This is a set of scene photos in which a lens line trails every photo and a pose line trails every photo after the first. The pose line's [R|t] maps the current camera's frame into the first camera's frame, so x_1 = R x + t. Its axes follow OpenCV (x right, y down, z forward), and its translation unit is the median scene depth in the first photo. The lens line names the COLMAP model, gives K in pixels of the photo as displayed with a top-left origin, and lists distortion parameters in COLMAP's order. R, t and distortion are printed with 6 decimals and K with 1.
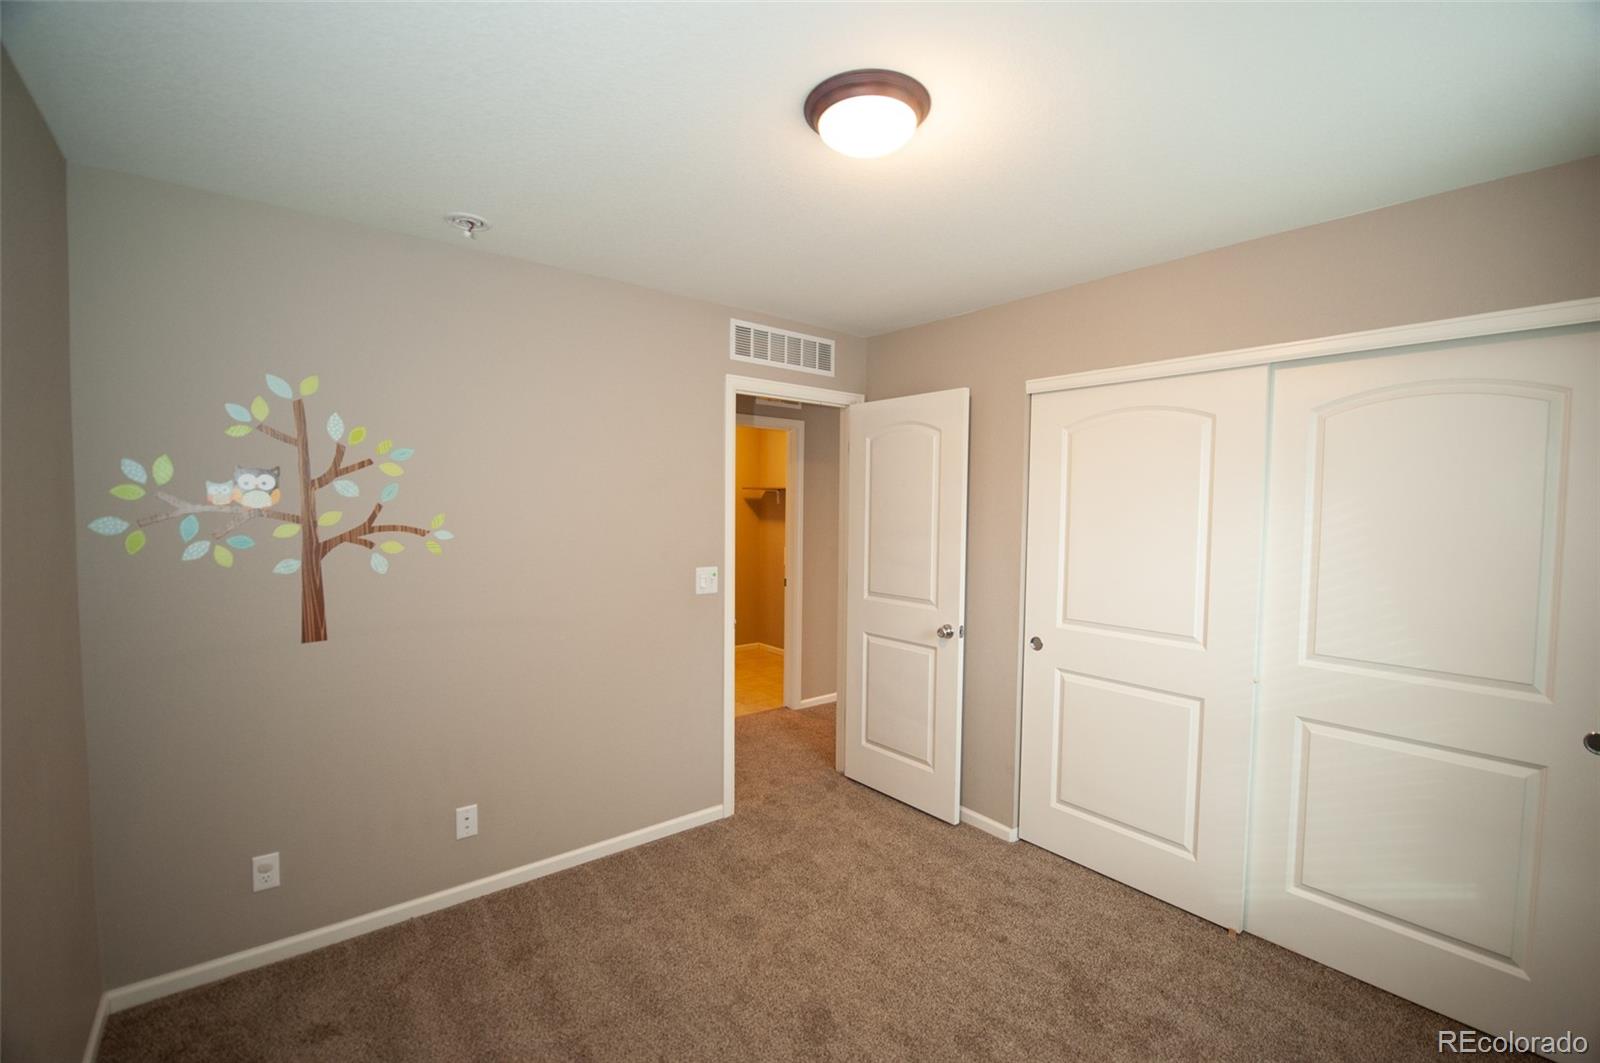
lens RADIAL K [[691.2, 0, 800.5], [0, 691.2, 537.5], [0, 0, 1]] dist [-0.009912, -0.003136]
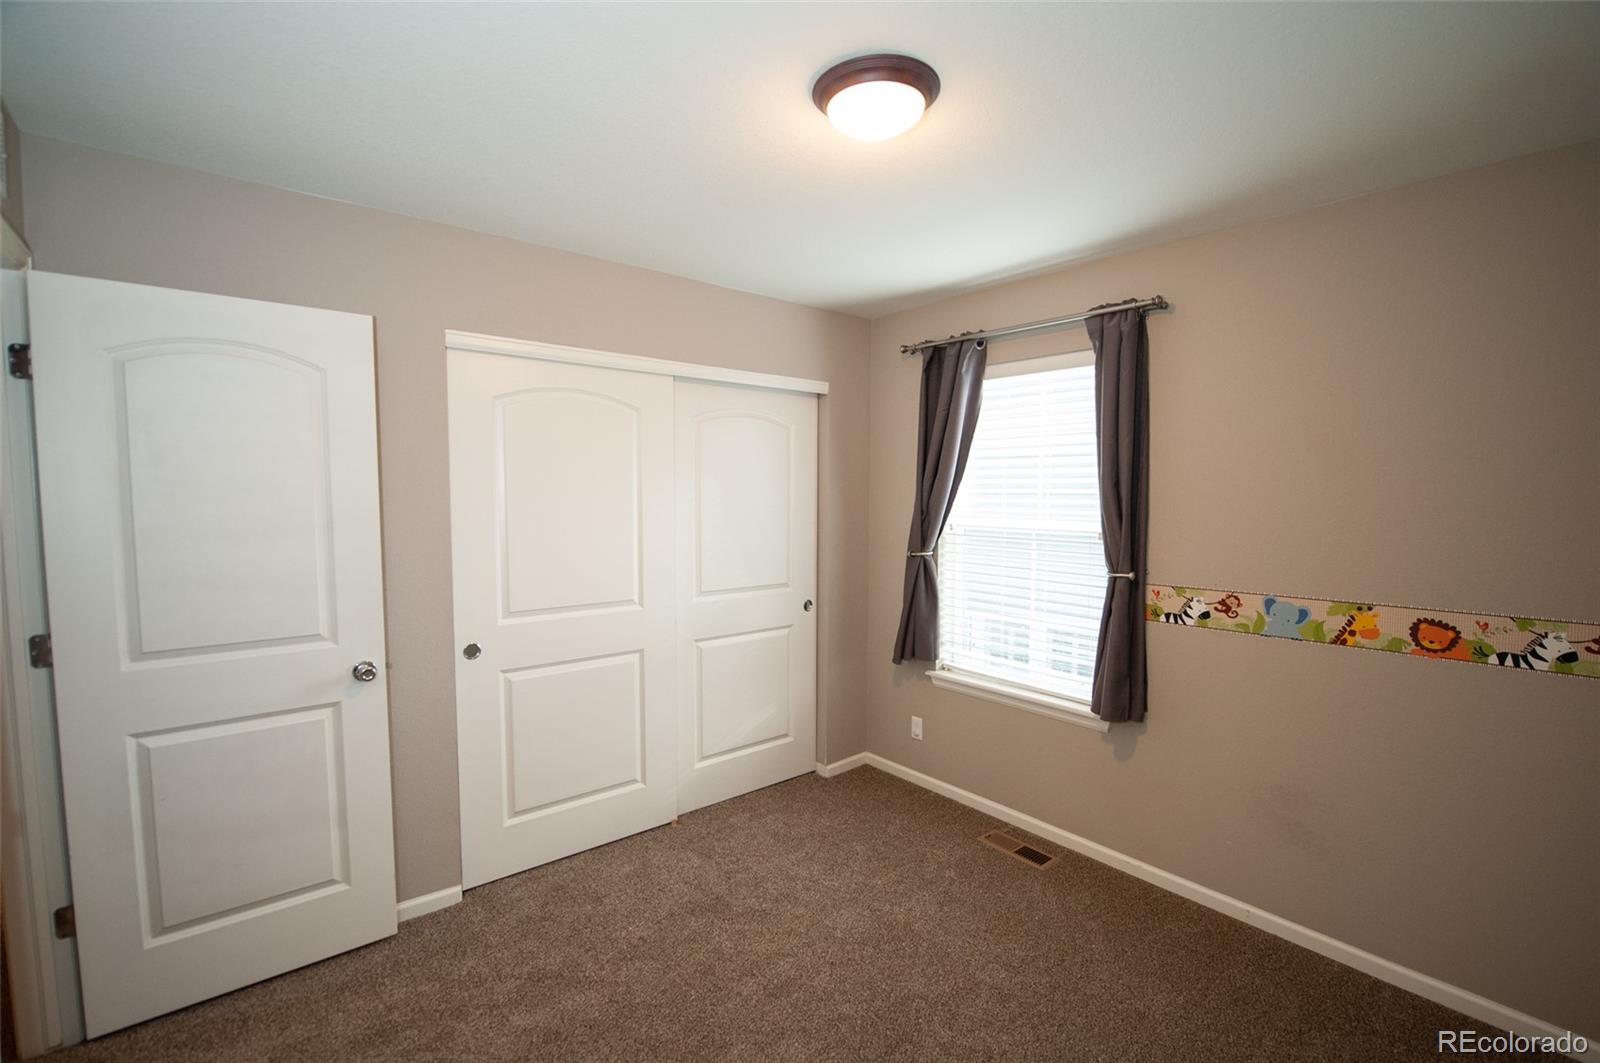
lens RADIAL K [[691.2, 0, 800.5], [0, 691.2, 537.5], [0, 0, 1]] dist [-0.009912, -0.003136]
pose [[-0.011673, -0.076060, 0.997035, -0.491642], [0.043237, 0.996132, 0.076497, -0.030806], [-0.998997, 0.044002, -0.008339, 0.608255]]
